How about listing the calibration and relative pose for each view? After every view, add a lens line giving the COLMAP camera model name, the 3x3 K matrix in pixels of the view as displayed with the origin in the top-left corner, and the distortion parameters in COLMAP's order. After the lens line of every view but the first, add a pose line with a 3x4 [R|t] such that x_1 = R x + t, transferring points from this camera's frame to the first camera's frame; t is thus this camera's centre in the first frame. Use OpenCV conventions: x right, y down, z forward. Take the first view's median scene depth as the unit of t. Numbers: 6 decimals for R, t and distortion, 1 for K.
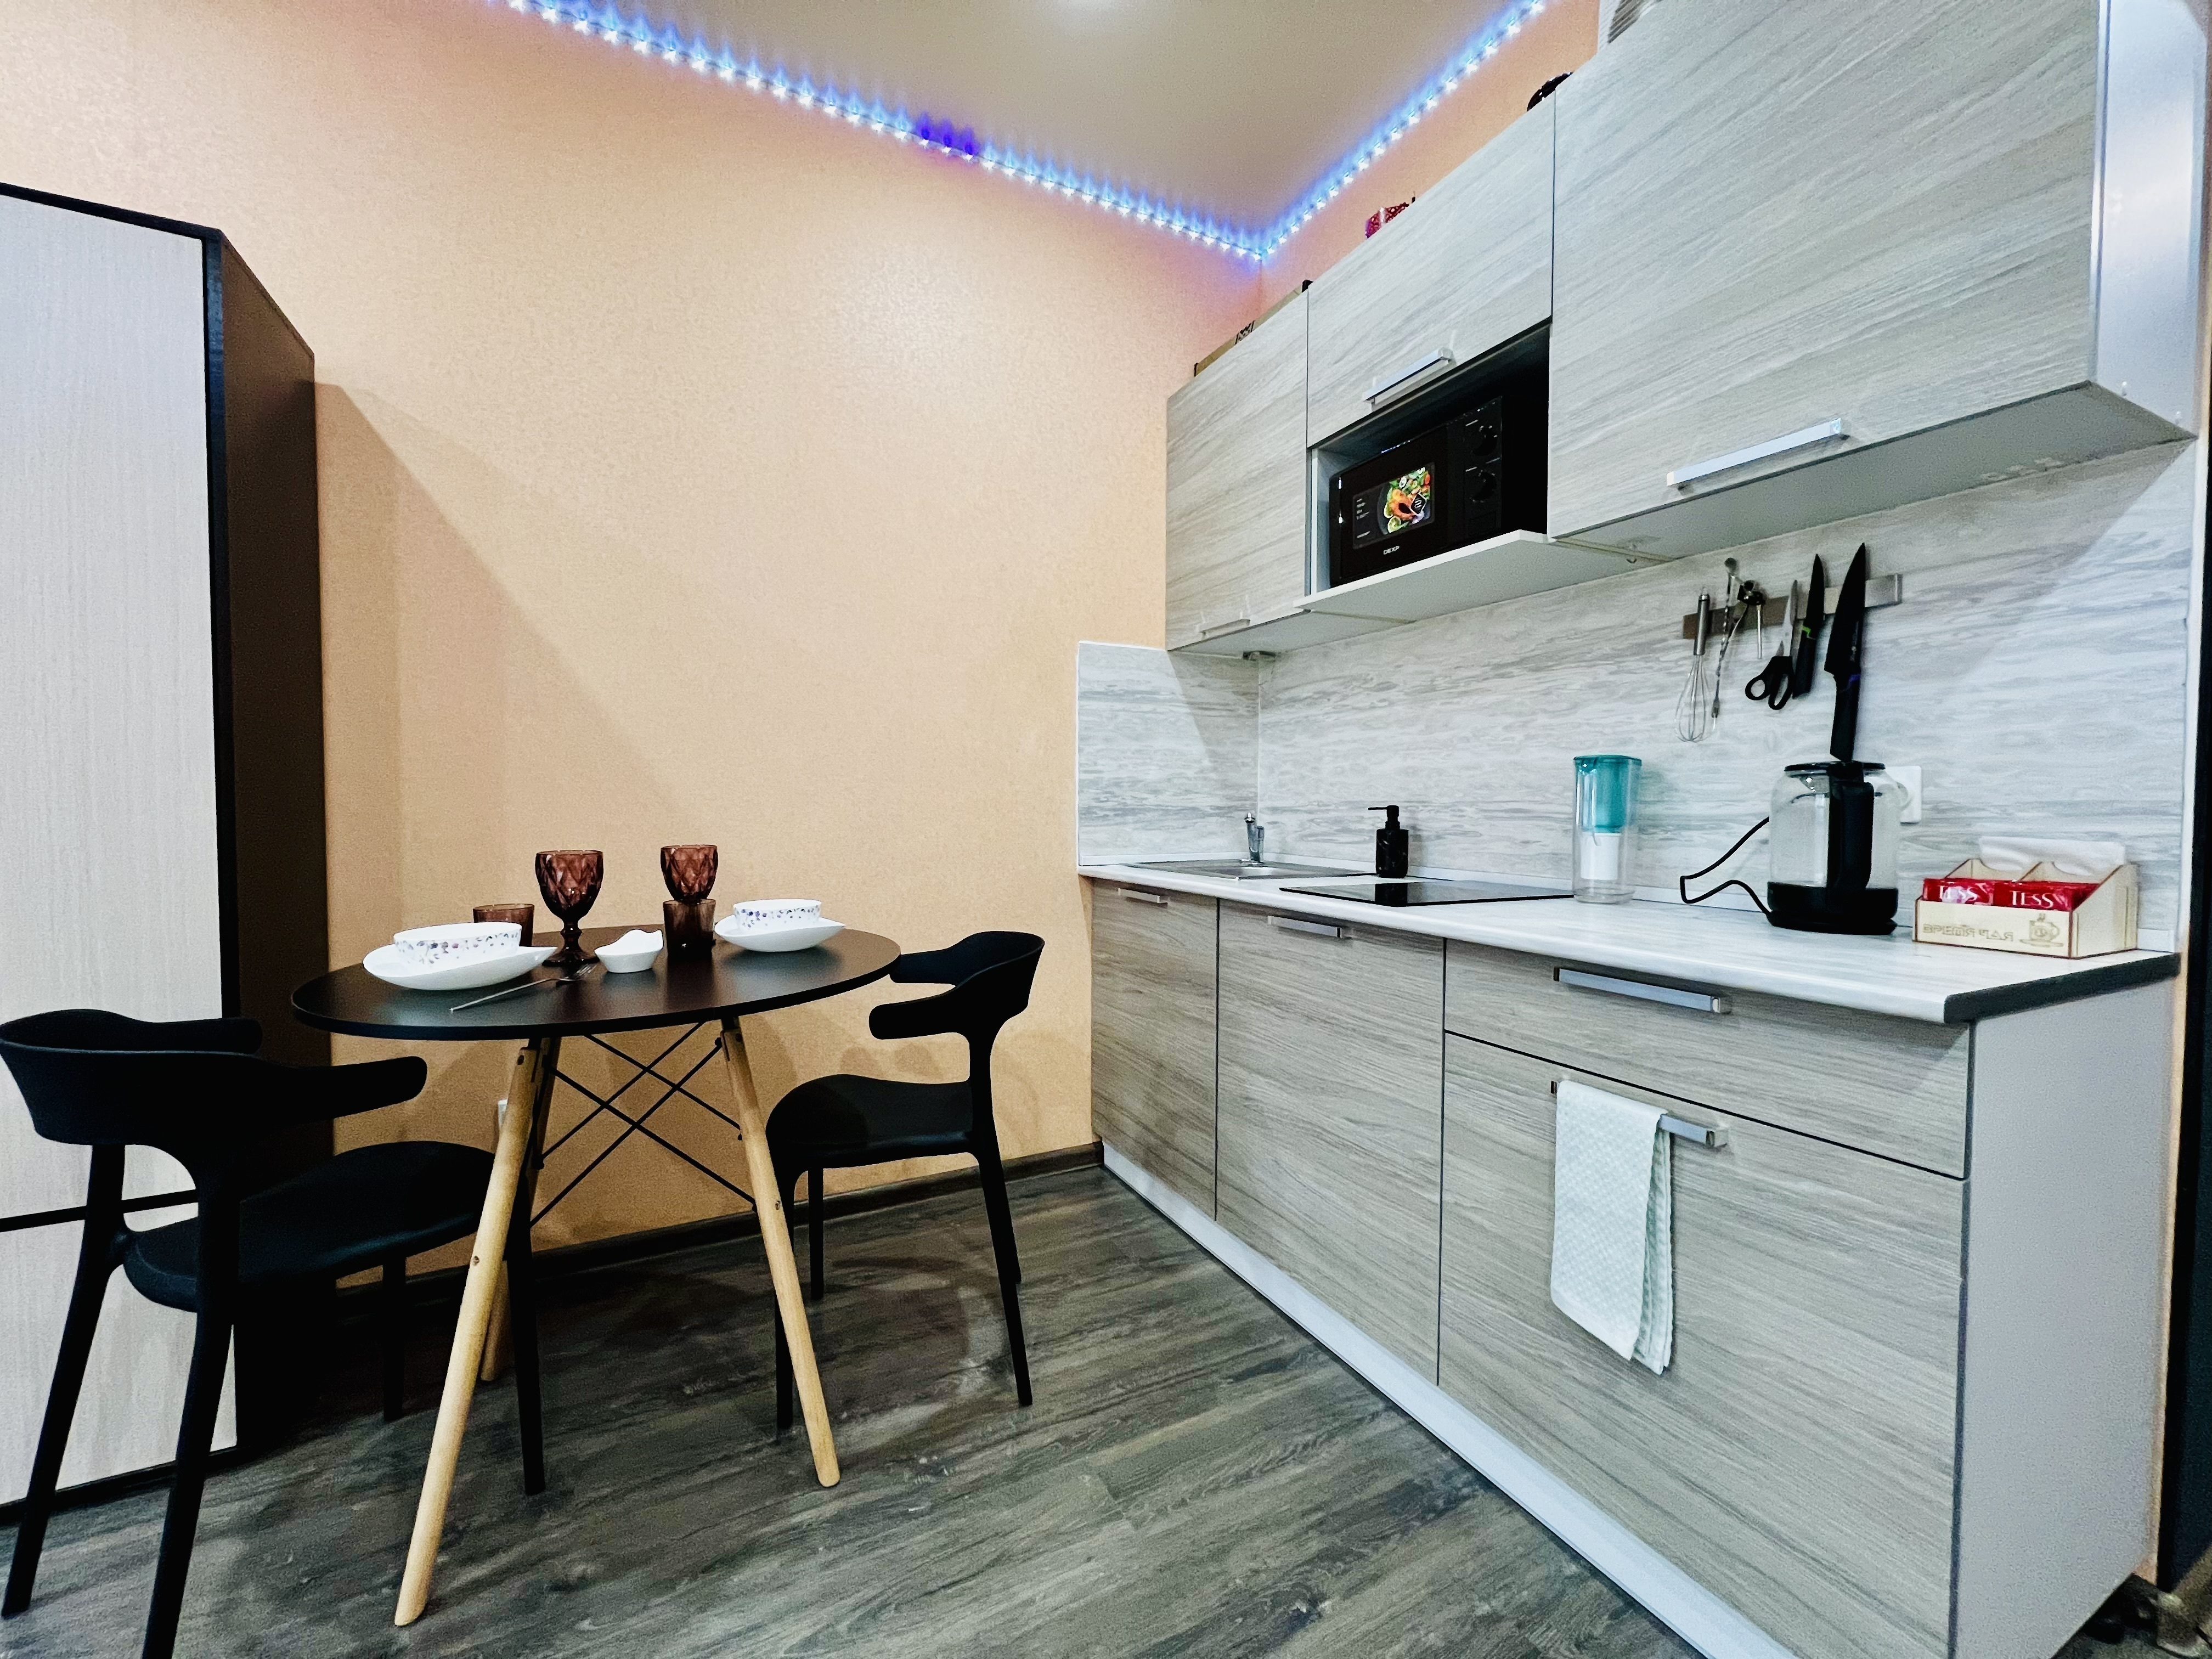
lens RADIAL K [[895.7, 0, 1107.5], [0, 895.7, 825.6], [0, 0, 1]] dist [0.001680, 0.000636]
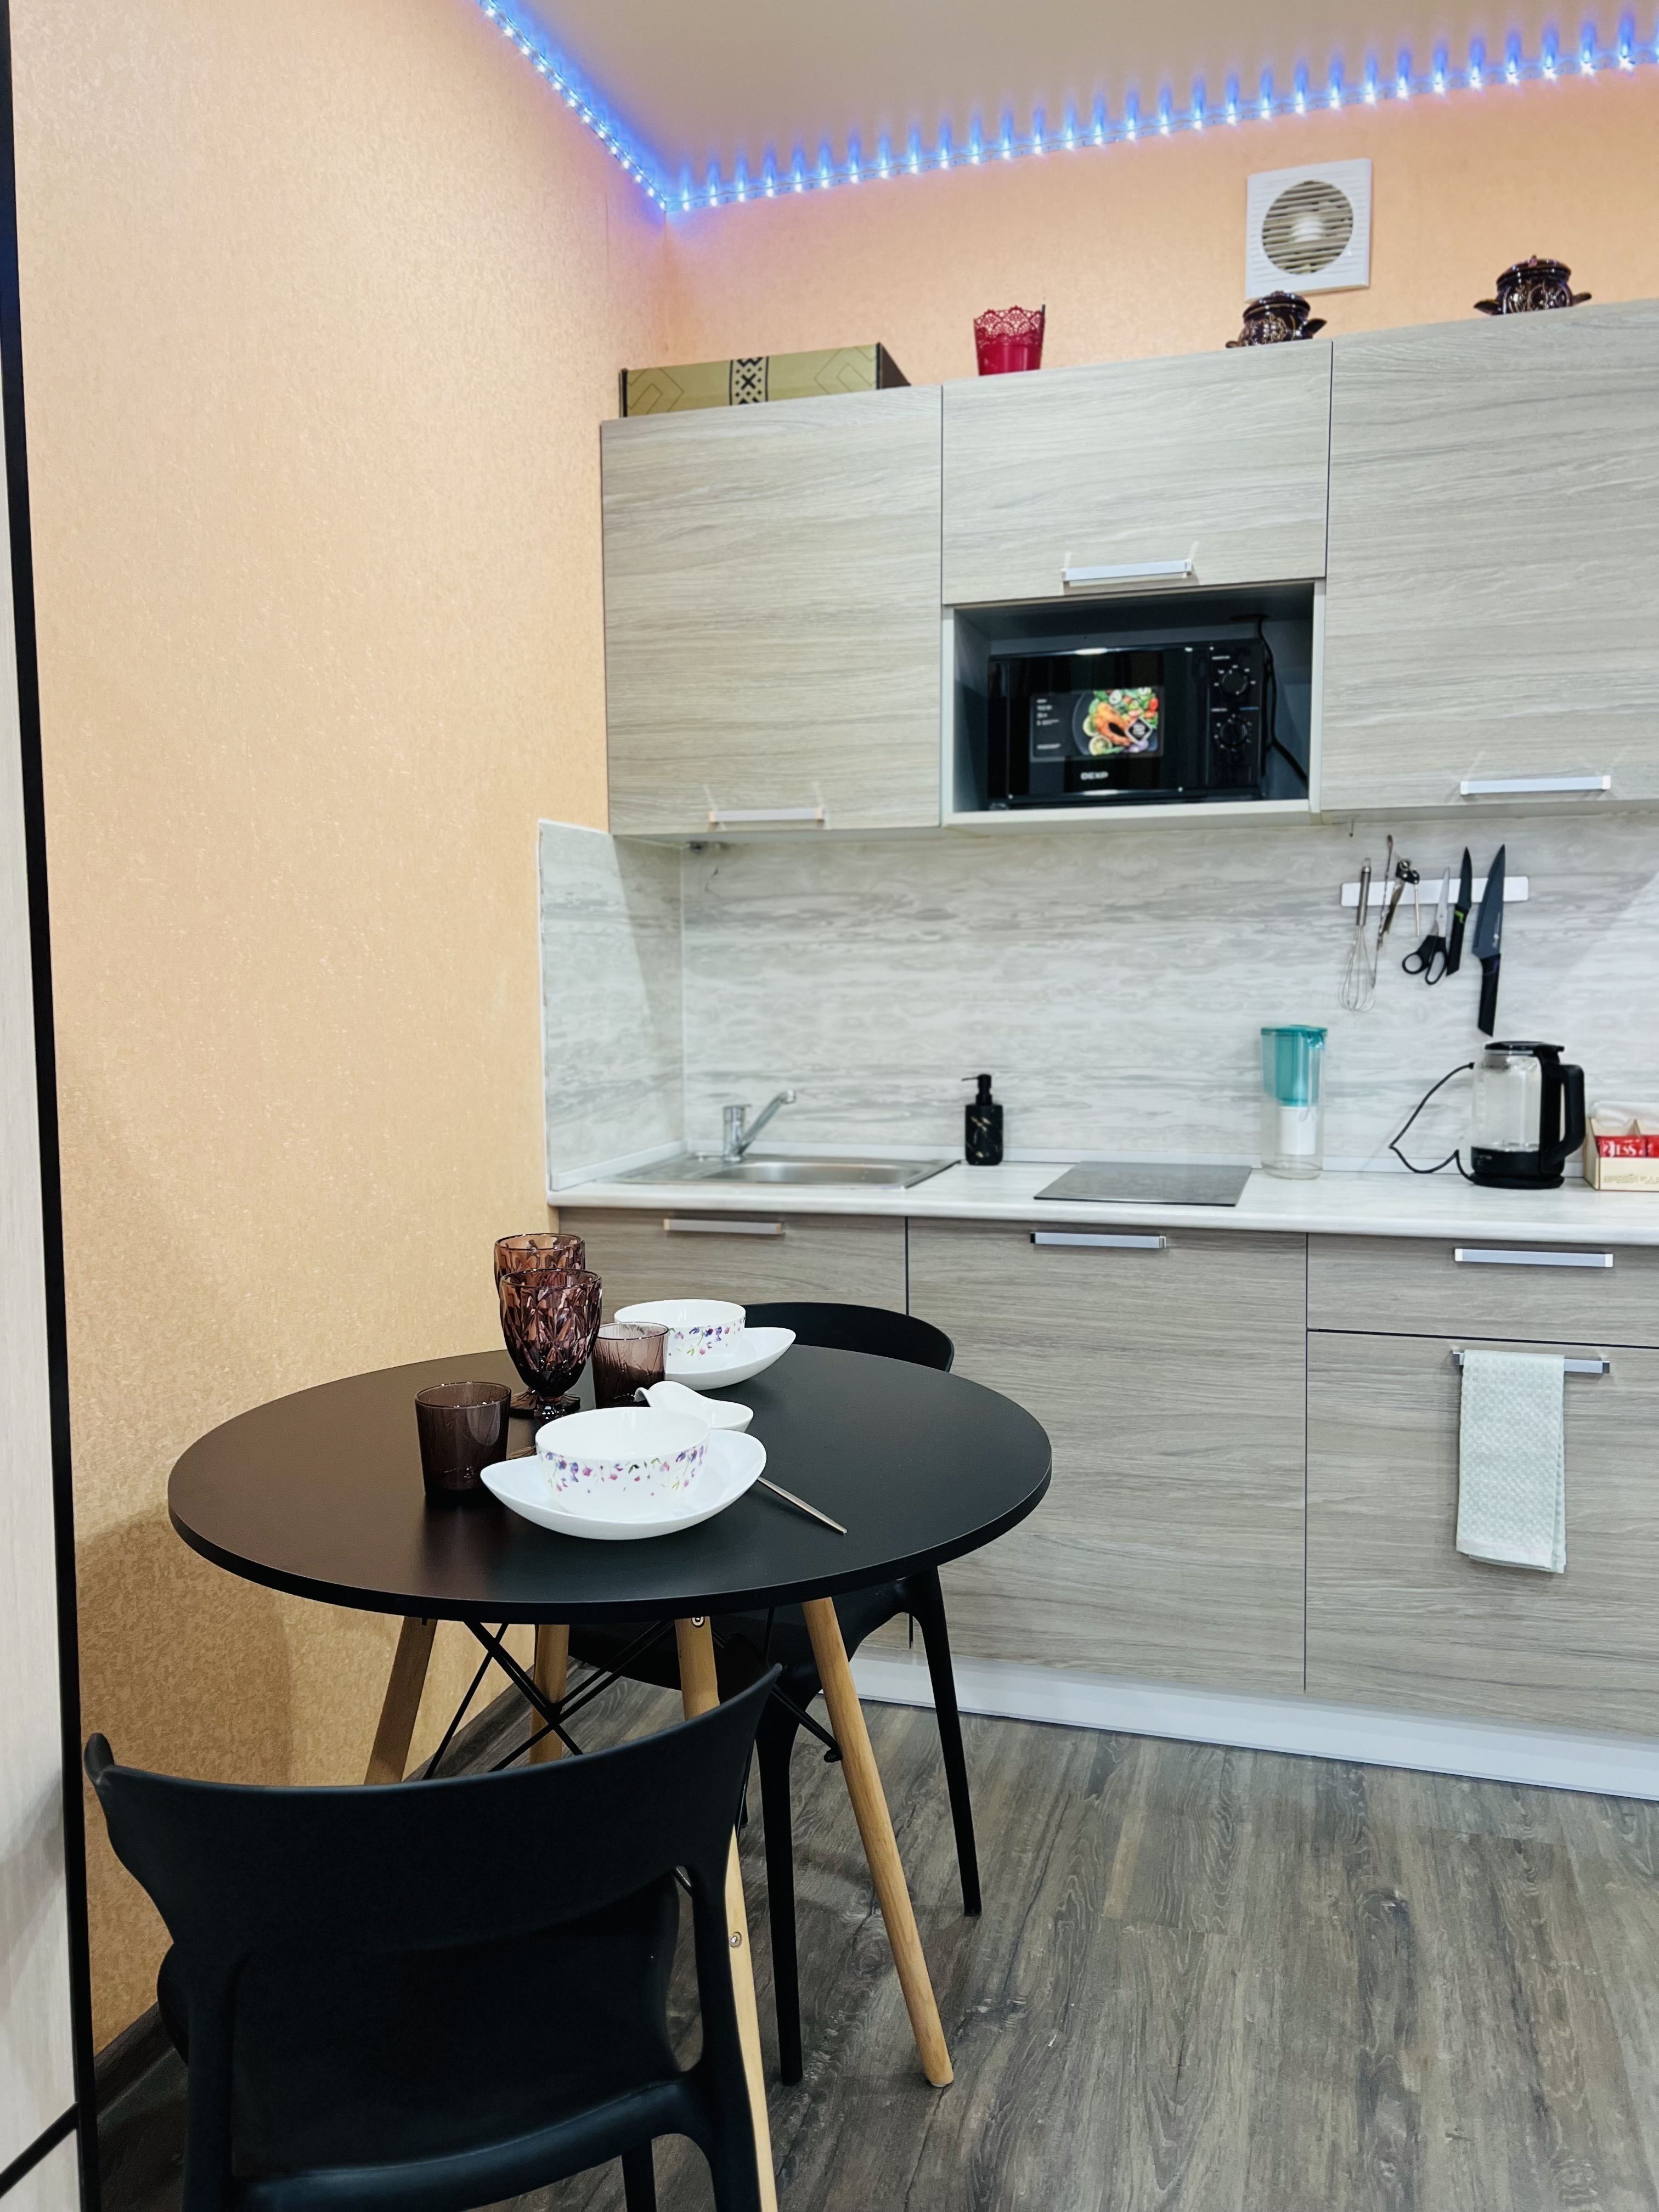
lens RADIAL K [[1674.8, 0, 829.5], [0, 1674.8, 1106.0], [0, 0, 1]] dist [0.059230, -0.082742]
pose [[0.685636, -0.069475, 0.724622, -1.030518], [0.029317, 0.997263, 0.067876, -0.120359], [-0.727354, -0.025295, 0.685796, 0.112582]]
